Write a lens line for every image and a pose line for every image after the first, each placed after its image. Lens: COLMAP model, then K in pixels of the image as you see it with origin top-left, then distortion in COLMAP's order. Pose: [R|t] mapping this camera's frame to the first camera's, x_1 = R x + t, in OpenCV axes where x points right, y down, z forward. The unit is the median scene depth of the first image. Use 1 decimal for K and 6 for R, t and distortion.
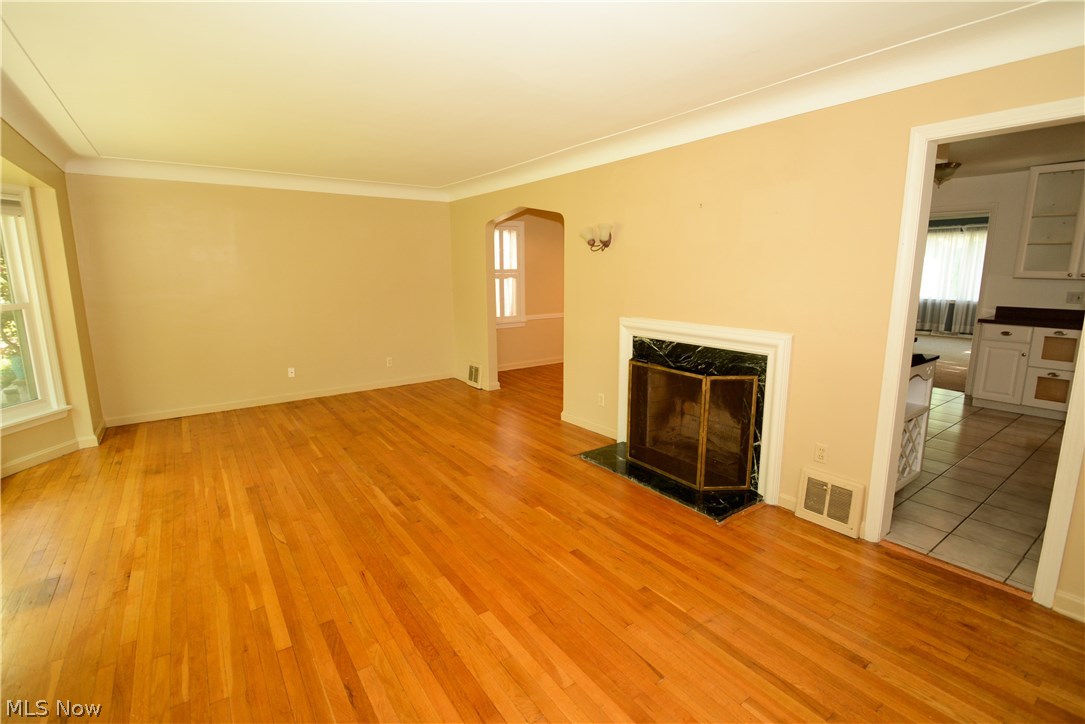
lens RADIAL K [[485.3, 0, 537.9], [0, 485.3, 362.2], [0, 0, 1]] dist [-0.004734, -0.005911]
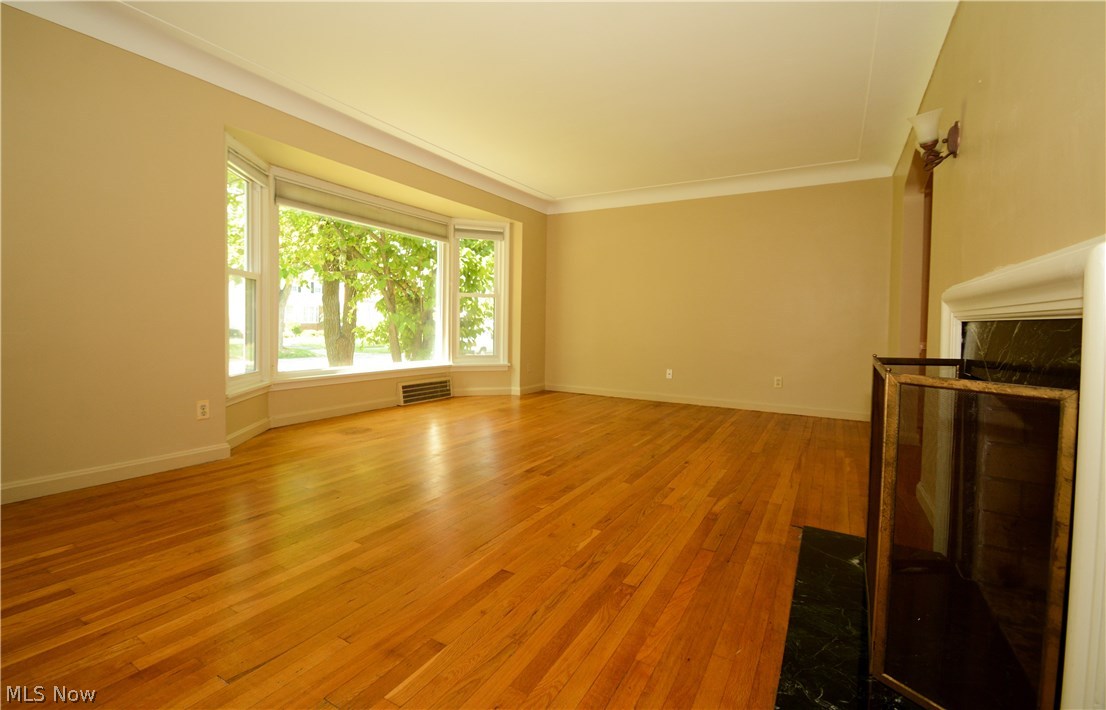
lens RADIAL K [[493.9, 0, 553.4], [0, 493.9, 349.0], [0, 0, 1]] dist [-0.001742, -0.000118]
pose [[0.406833, 0.055525, -0.911813, 0.555117], [-0.186559, 0.982164, -0.023430, 0.064336], [0.894250, 0.179639, 0.409936, 0.550993]]
